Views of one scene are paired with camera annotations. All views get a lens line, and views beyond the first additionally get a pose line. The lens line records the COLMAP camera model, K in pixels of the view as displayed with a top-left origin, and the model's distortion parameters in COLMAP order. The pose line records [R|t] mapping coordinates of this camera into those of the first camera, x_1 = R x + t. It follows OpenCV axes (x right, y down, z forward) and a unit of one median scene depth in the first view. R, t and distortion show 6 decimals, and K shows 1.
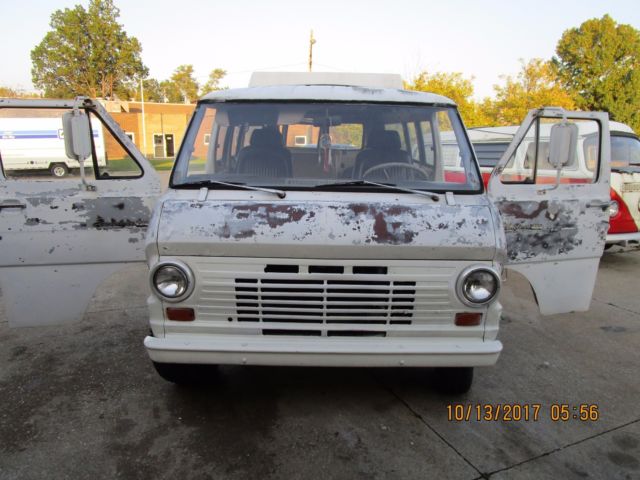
lens RADIAL K [[460.7, 0, 321.1], [0, 460.7, 236.8], [0, 0, 1]] dist [-0.031129, 0.006722]
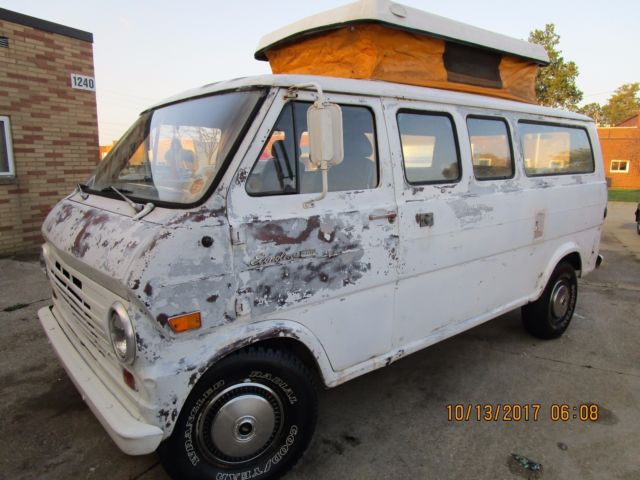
lens RADIAL K [[460.7, 0, 319.1], [0, 460.7, 239.6], [0, 0, 1]] dist [-0.031129, 0.006722]
pose [[0.634895, 0.108148, -0.764992, 1.047041], [-0.149515, 0.988635, 0.015676, -0.091879], [0.757993, 0.104425, 0.643849, 0.742889]]
